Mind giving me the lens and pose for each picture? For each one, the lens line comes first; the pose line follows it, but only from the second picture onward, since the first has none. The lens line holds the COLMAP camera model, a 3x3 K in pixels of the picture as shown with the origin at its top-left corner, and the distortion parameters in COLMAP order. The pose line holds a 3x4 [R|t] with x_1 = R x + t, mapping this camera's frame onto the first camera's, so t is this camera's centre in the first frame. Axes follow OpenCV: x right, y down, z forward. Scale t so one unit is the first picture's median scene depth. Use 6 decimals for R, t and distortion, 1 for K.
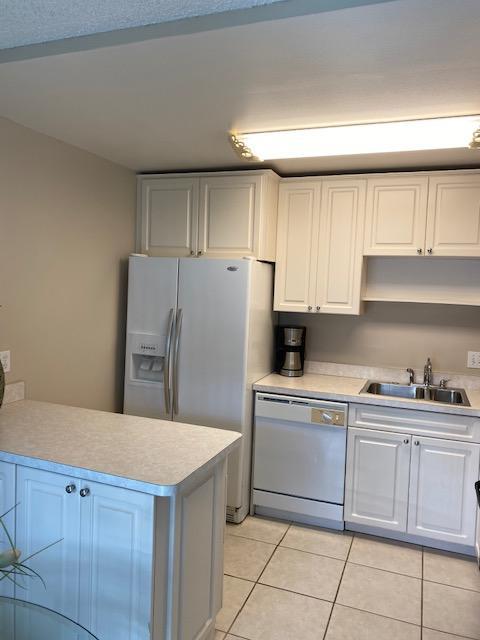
lens RADIAL K [[484.2, 0, 248.7], [0, 484.2, 320.0], [0, 0, 1]] dist [0.078136, -0.133336]
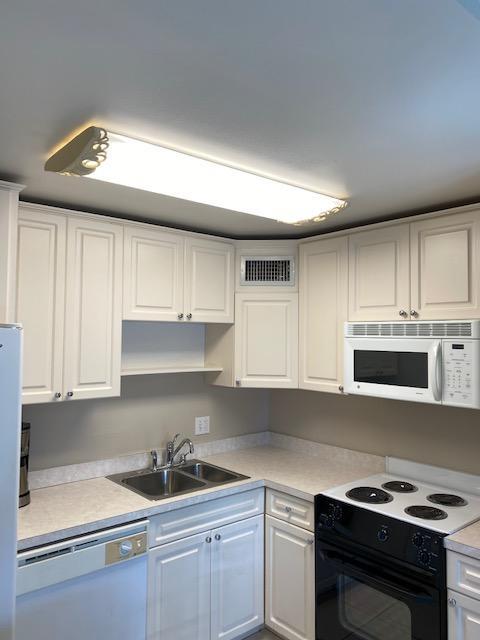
lens RADIAL K [[484.2, 0, 248.7], [0, 484.2, 320.0], [0, 0, 1]] dist [0.078136, -0.133336]
pose [[0.504307, -0.000131, 0.863524, -0.349139], [0.075503, 0.996177, -0.043943, -0.084148], [-0.860217, 0.087360, 0.502389, 0.437125]]
